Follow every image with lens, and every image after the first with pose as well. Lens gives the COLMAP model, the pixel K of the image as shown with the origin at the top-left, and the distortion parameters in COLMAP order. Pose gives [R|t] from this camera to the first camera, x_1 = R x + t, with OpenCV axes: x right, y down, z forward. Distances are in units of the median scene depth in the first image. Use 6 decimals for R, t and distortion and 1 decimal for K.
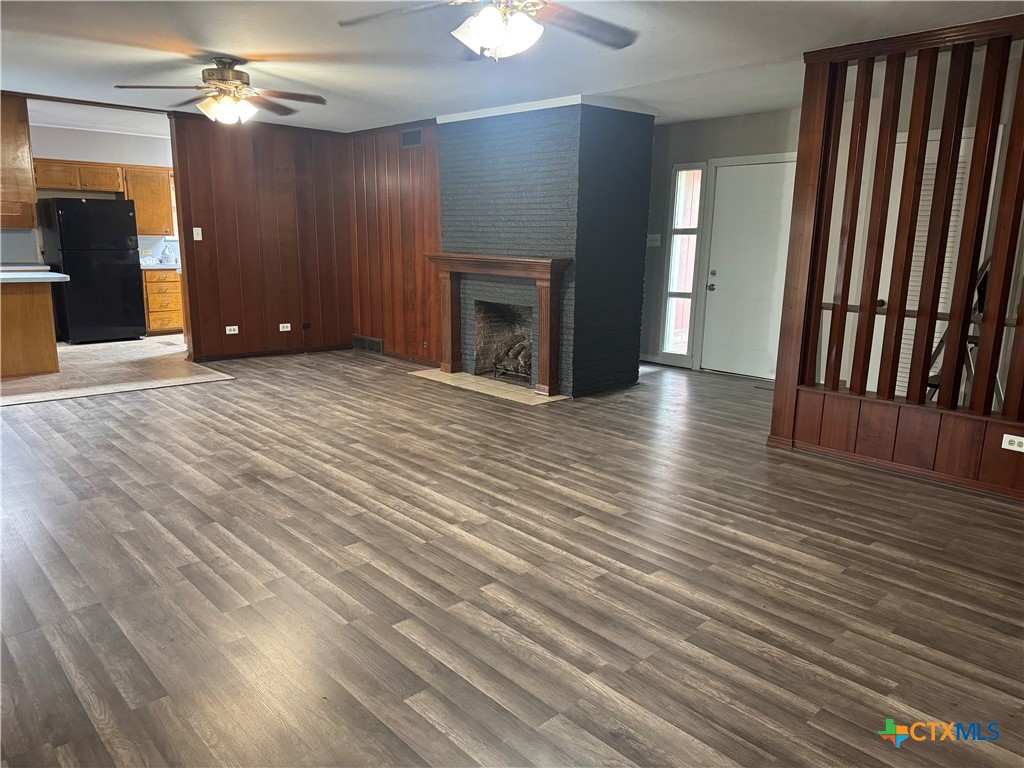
lens RADIAL K [[711.5, 0, 512.0], [0, 711.5, 384.0], [0, 0, 1]] dist [0.148412, -0.283659]
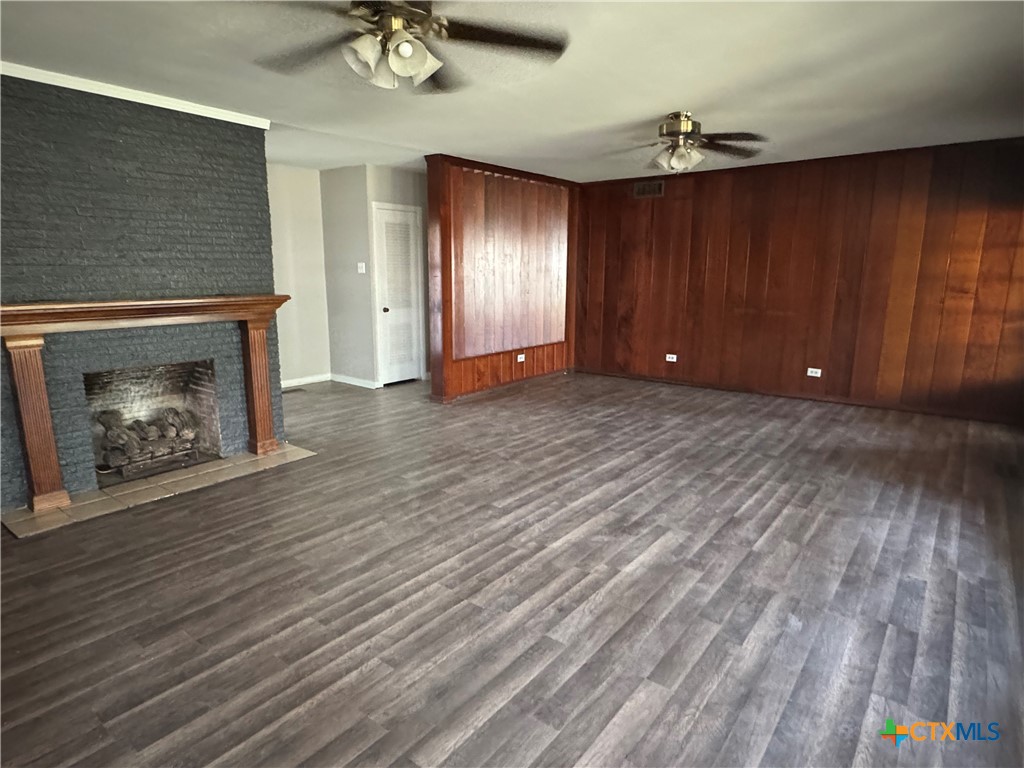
lens RADIAL K [[591.8, 0, 512.0], [0, 591.8, 384.0], [0, 0, 1]] dist [0.000121, 0.000265]
pose [[-0.158387, -0.205039, 0.965853, -0.839258], [0.197381, 0.951881, 0.234441, -0.213216], [-0.967447, 0.227774, -0.110295, 0.948810]]
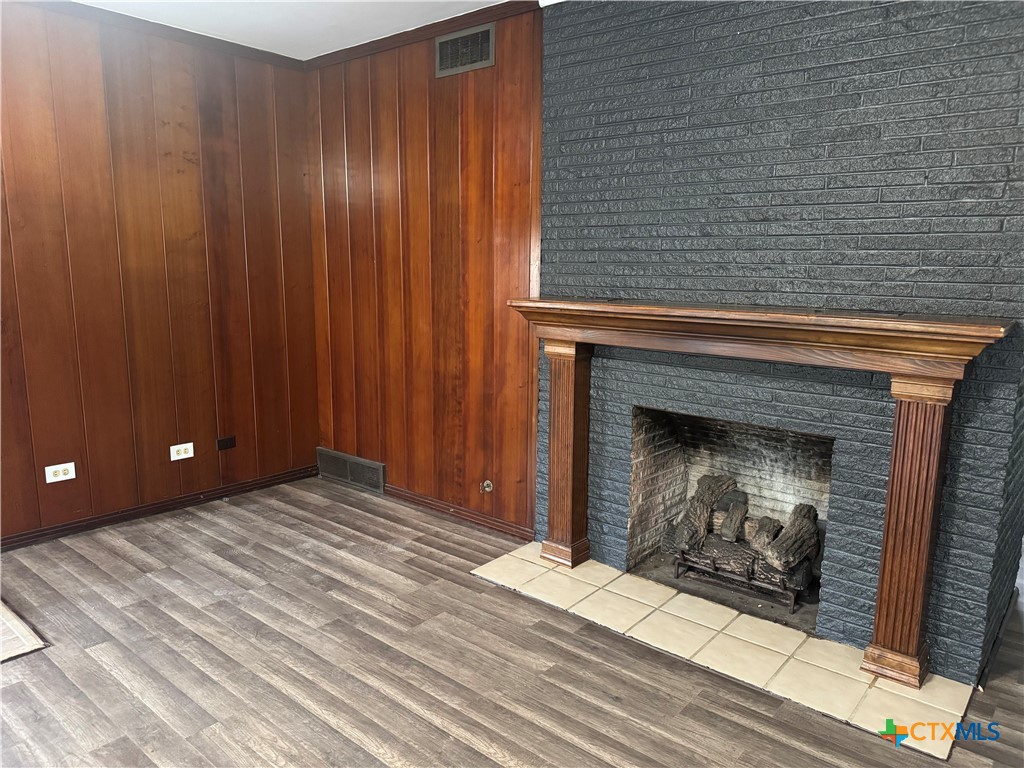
lens RADIAL K [[711.5, 0, 512.0], [0, 711.5, 384.0], [0, 0, 1]] dist [0.148412, -0.283659]
pose [[0.992854, -0.023038, 0.117094, -0.240994], [0.026783, 0.999176, -0.030511, -0.163284], [-0.116295, 0.033429, 0.992652, 0.784507]]
